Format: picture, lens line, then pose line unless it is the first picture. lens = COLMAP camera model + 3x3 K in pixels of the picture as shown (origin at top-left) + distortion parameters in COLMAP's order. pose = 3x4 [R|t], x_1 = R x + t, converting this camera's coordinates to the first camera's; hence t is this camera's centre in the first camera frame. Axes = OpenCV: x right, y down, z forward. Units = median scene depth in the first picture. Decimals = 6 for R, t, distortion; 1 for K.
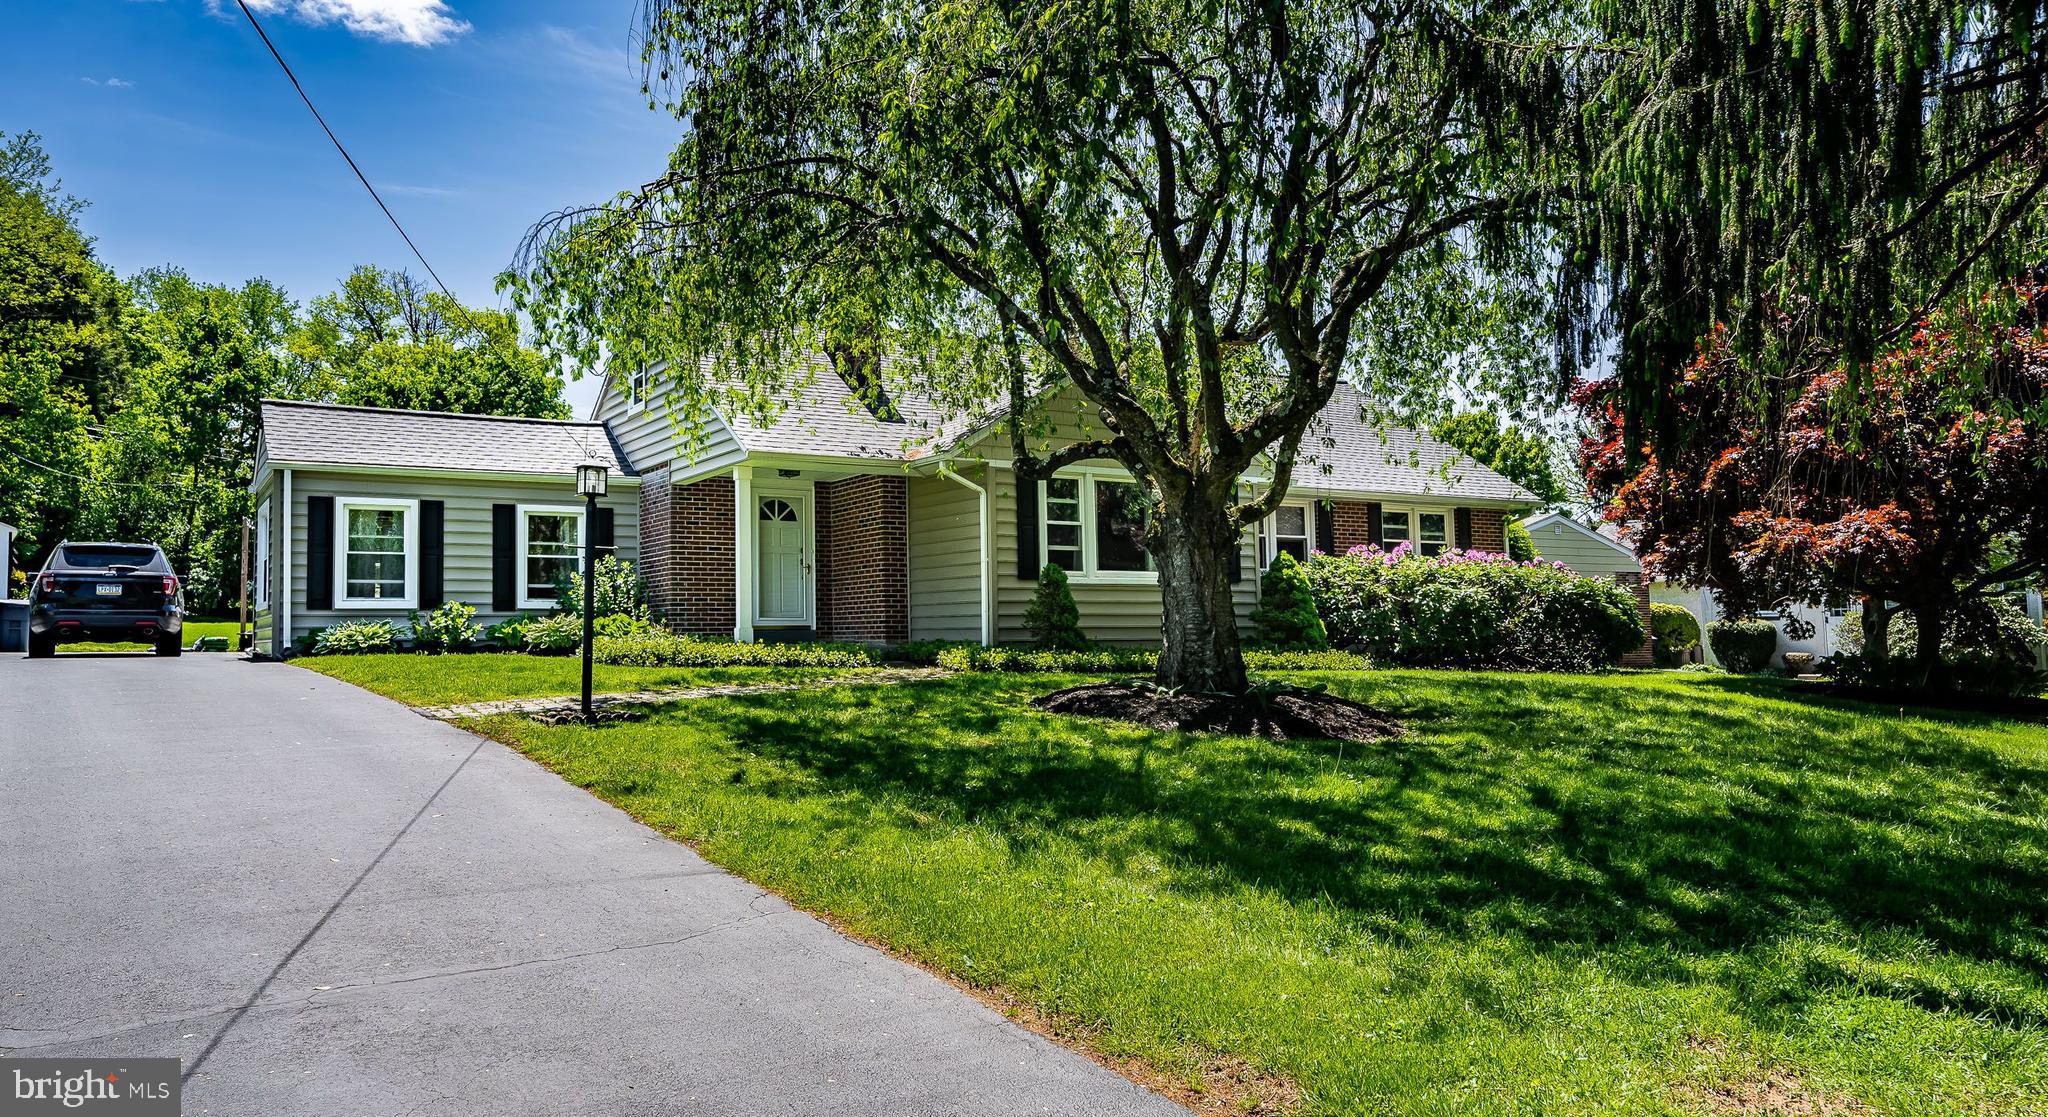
lens RADIAL K [[1385.0, 0, 1024.0], [0, 1385.0, 558.5], [0, 0, 1]] dist [0.005471, 0.001708]
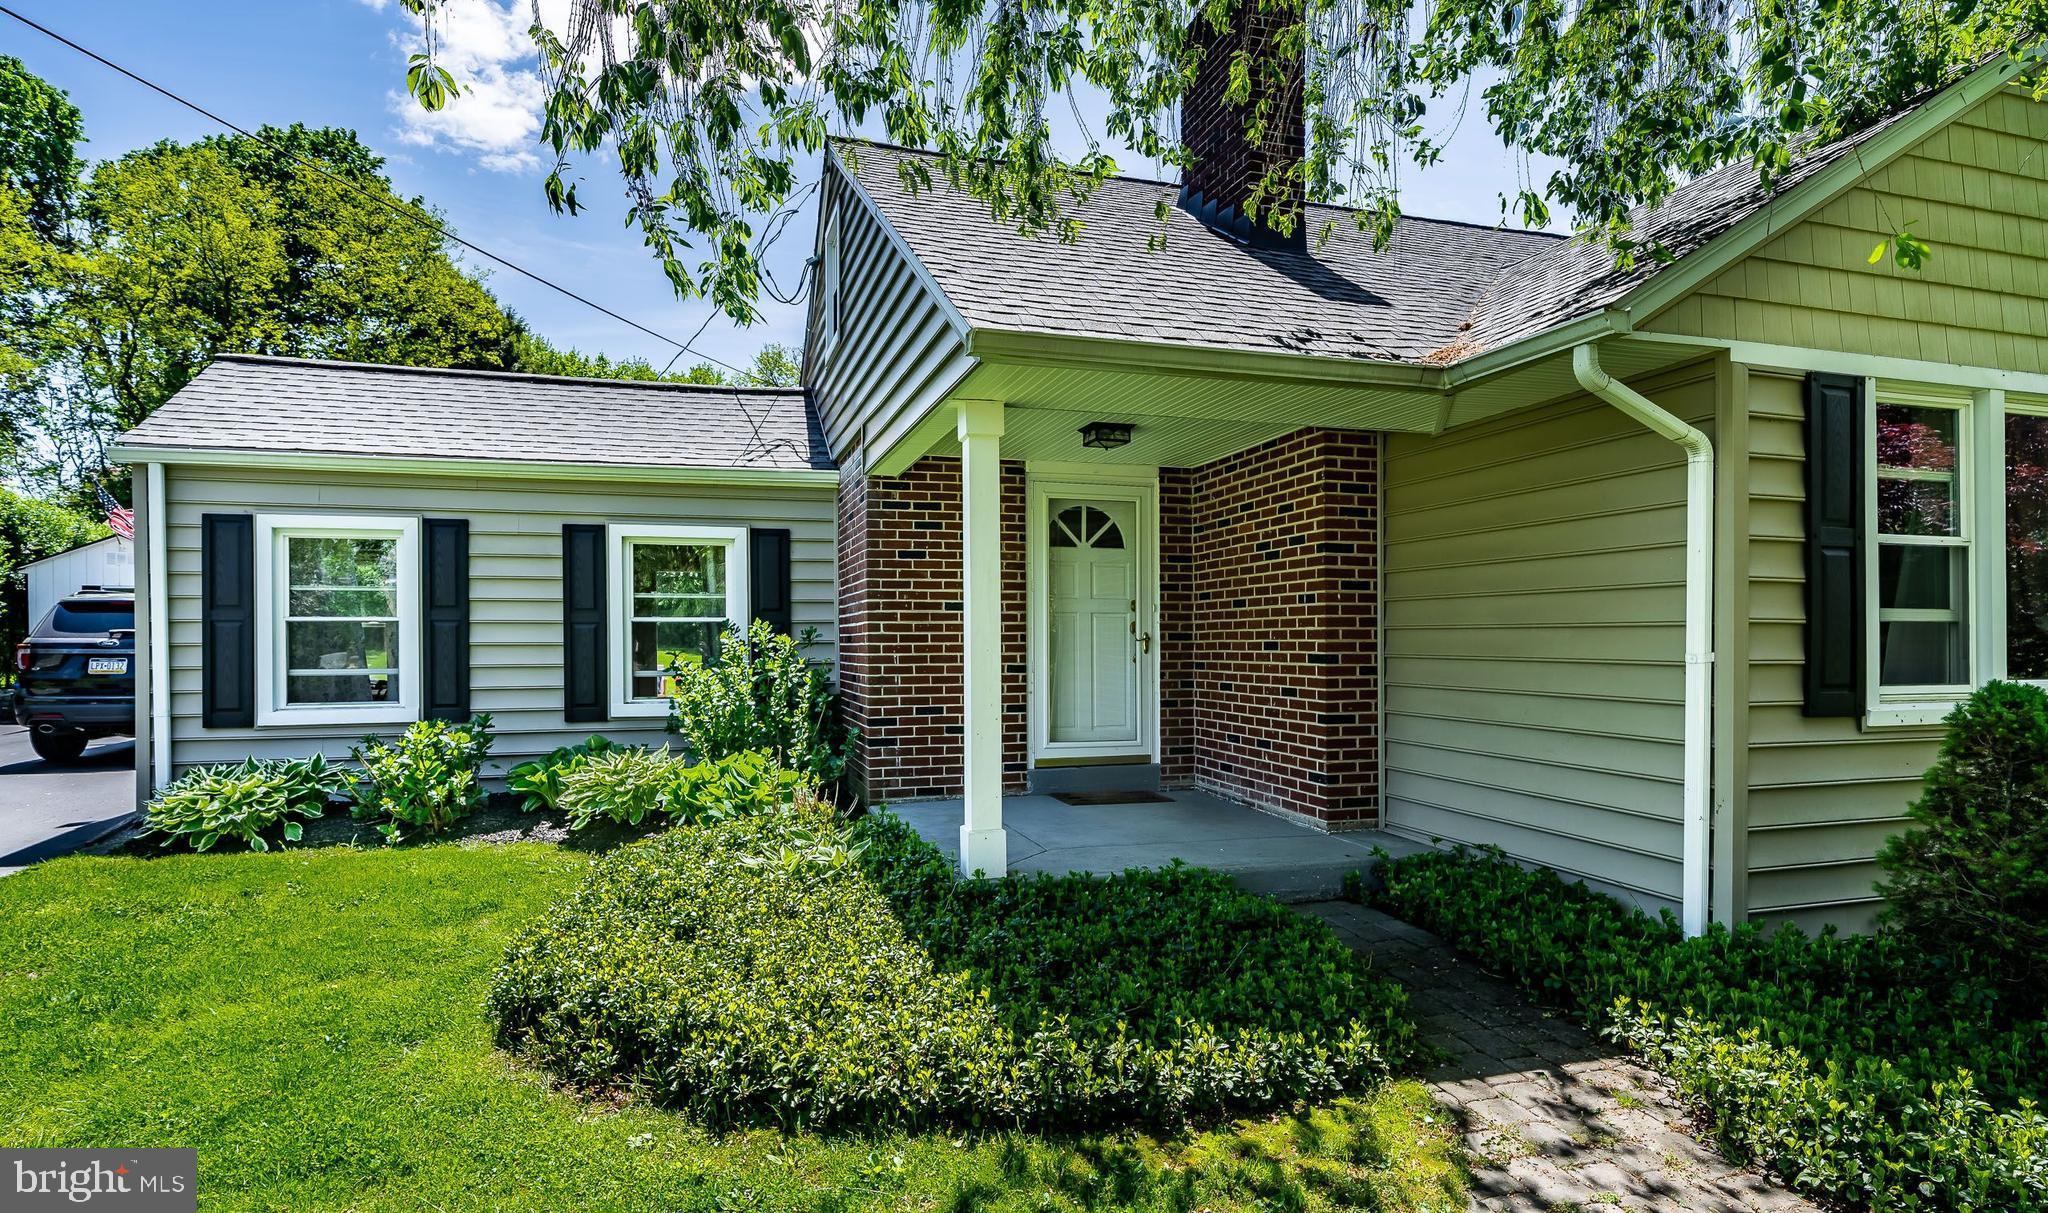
lens RADIAL K [[1080.6, 0, 1024.0], [0, 1080.6, 606.5], [0, 0, 1]] dist [-0.003621, -0.000630]
pose [[0.966046, -0.000543, -0.258370, -0.105514], [0.006735, 0.999711, 0.023080, -0.016244], [0.258283, -0.024036, 0.965770, 0.660237]]
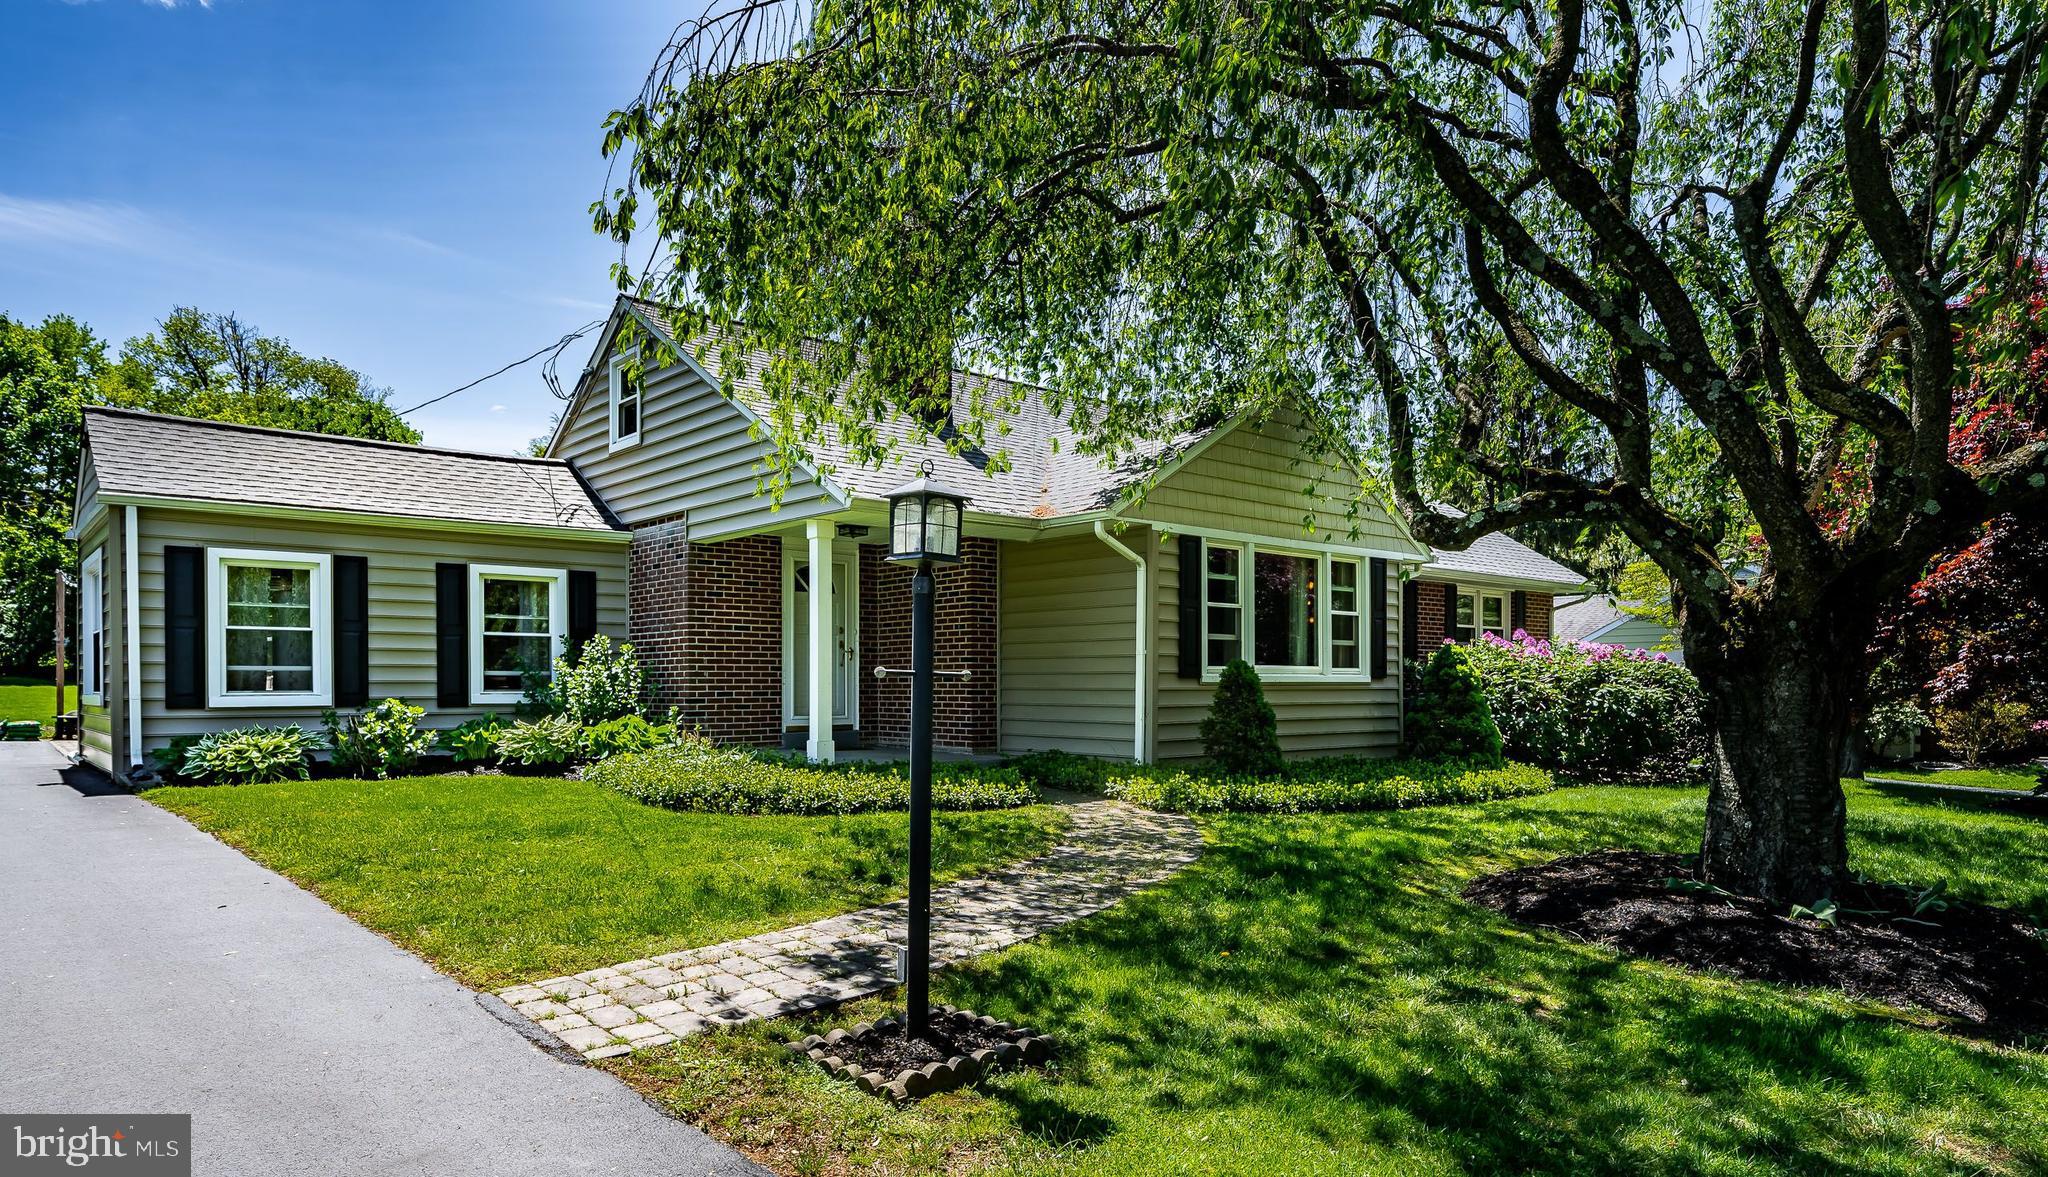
lens RADIAL K [[1204.6, 0, 1014.8], [0, 1204.6, 688.7], [0, 0, 1]] dist [0.002714, 0.000851]
pose [[0.987171, 0.007526, 0.159486, -0.186549], [-0.016568, 0.998325, 0.055440, -0.013532], [-0.158802, -0.057371, 0.985642, 0.324769]]
